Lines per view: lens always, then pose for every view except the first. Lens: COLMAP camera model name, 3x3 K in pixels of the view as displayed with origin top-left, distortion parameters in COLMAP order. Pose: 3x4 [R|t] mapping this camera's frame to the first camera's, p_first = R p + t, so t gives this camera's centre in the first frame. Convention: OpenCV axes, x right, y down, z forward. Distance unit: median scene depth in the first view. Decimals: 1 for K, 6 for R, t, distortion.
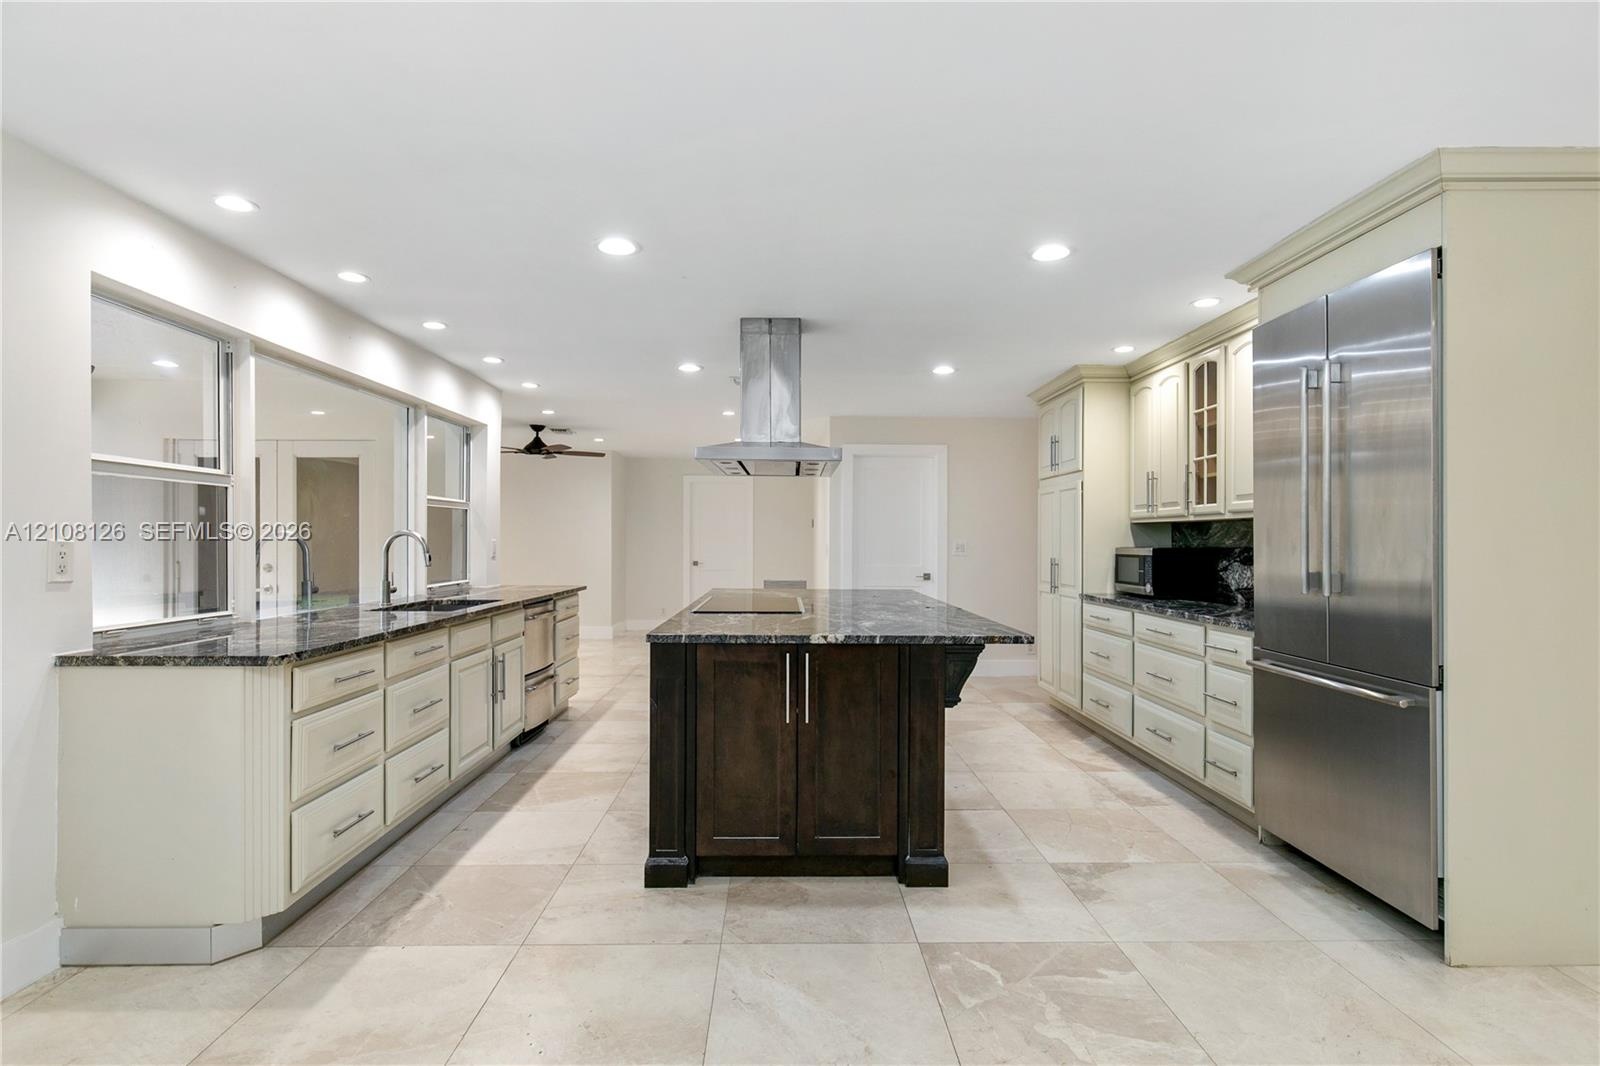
lens RADIAL K [[800.2, 0, 793.7], [0, 800.2, 543.7], [0, 0, 1]] dist [0.001063, -0.000537]
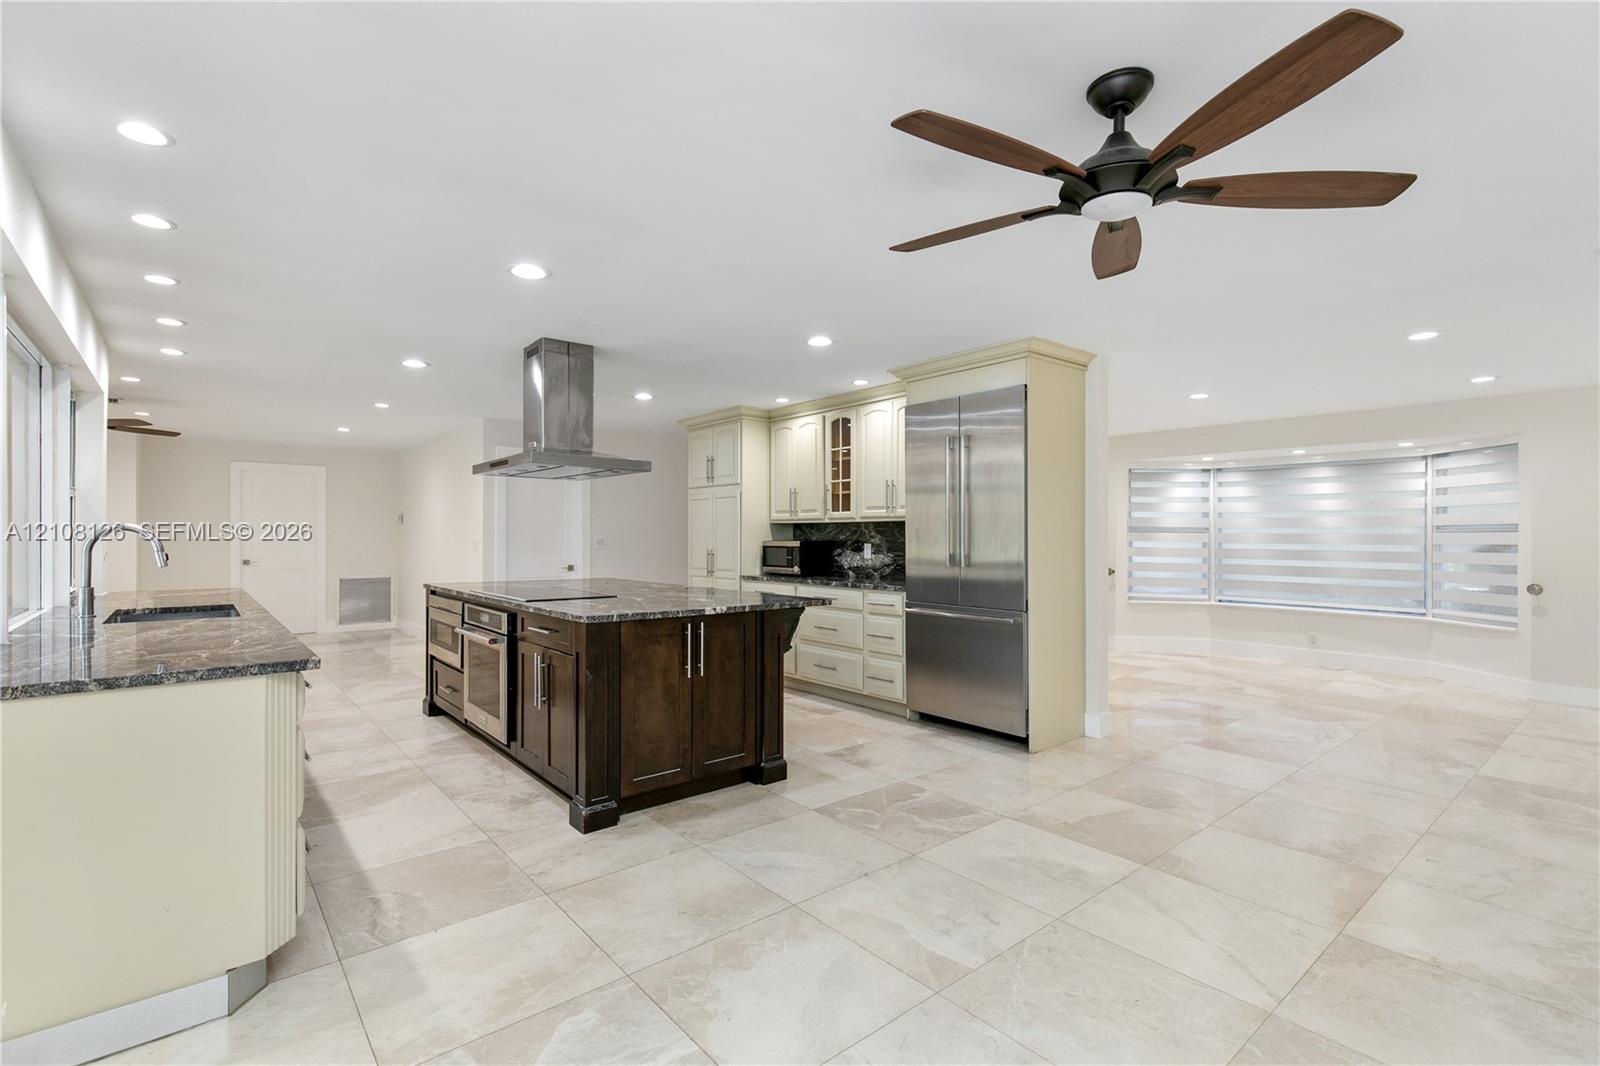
lens RADIAL K [[728.4, 0, 795.8], [0, 728.4, 538.7], [0, 0, 1]] dist [0.012217, -0.002584]
pose [[0.779211, -0.002895, 0.626755, -0.494926], [0.003100, 0.999995, 0.000765, -0.000136], [-0.626754, 0.001347, 0.779216, -0.018304]]
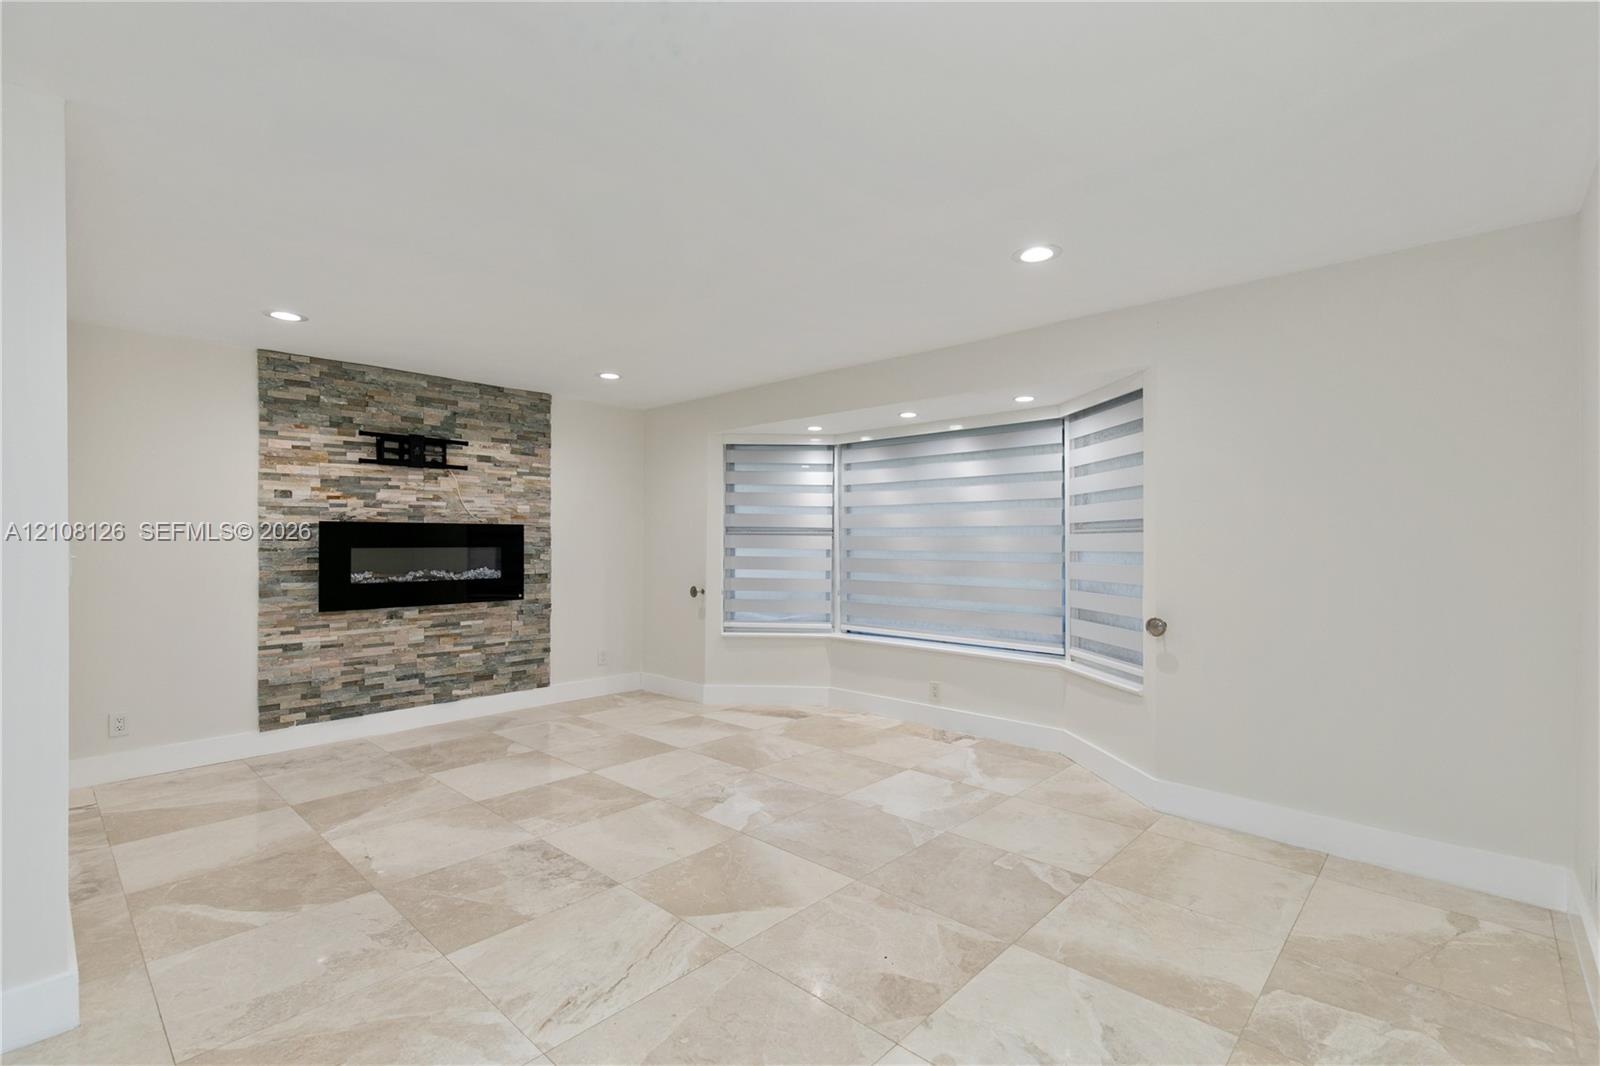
lens RADIAL K [[728.4, 0, 797.6], [0, 728.4, 537.1], [0, 0, 1]] dist [0.012217, -0.002584]
pose [[0.697364, 0.000940, 0.716717, 0.738914], [0.006927, 0.999944, -0.008051, 0.003639], [-0.716684, 0.010579, 0.697318, -0.109824]]
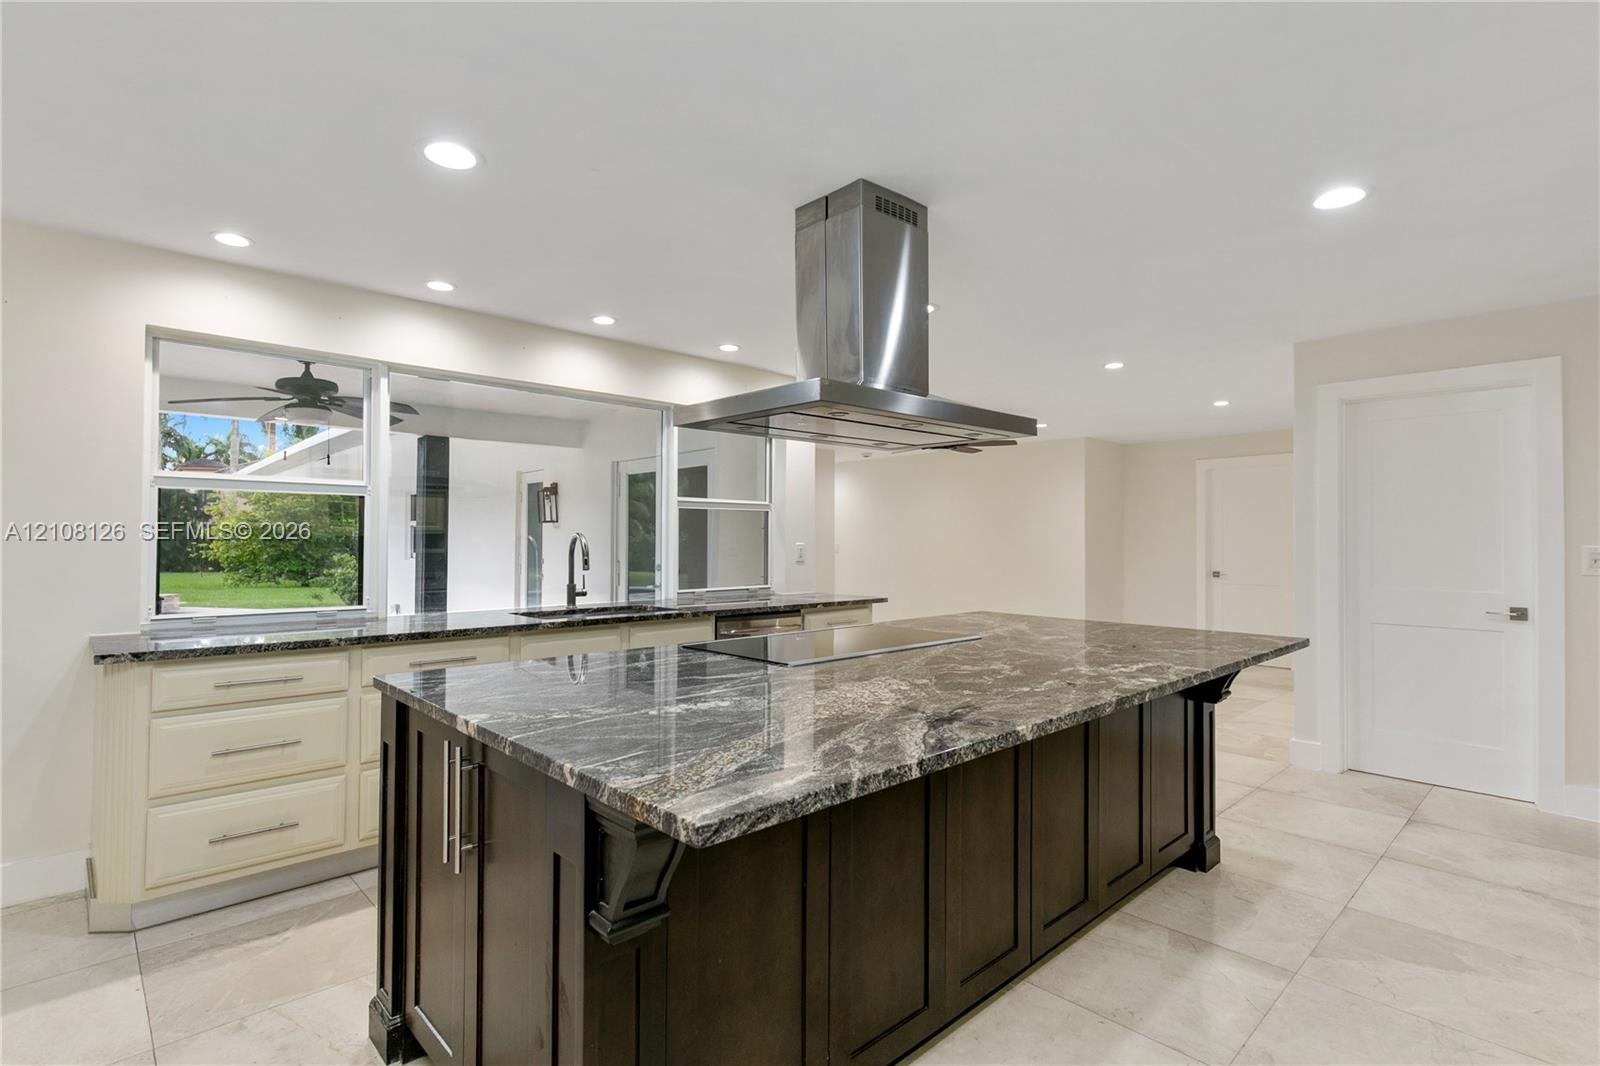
lens RADIAL K [[769.8, 0, 793.3], [0, 769.8, 533.1], [0, 0, 1]] dist [-0.001231, 0.000104]
pose [[0.674633, -0.009583, -0.738091, 0.462345], [-0.003785, 0.999858, -0.016441, -0.002975], [0.738143, 0.013885, 0.674501, 0.657854]]
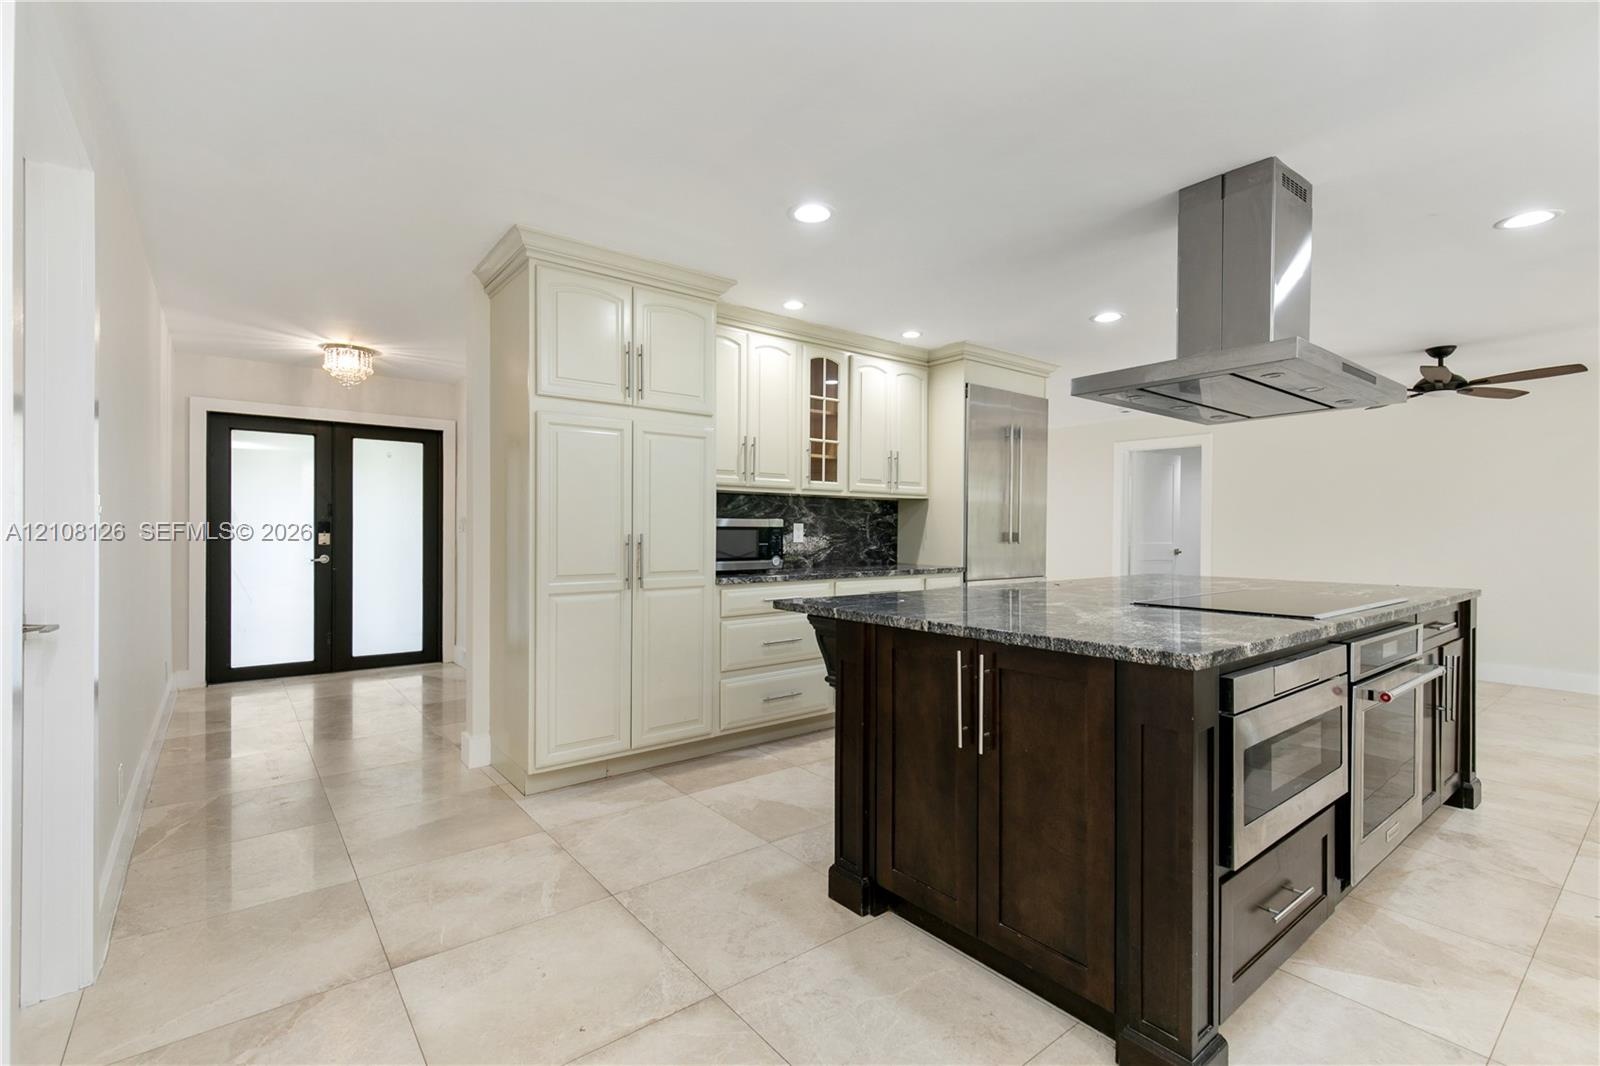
lens RADIAL K [[728.4, 0, 802.0], [0, 728.4, 521.5], [0, 0, 1]] dist [0.012217, -0.002584]
pose [[-0.614507, 0.003223, 0.788905, -0.348705], [-0.003308, 0.999972, -0.006662, 0.018363], [-0.788904, -0.006703, -0.614479, 2.006386]]
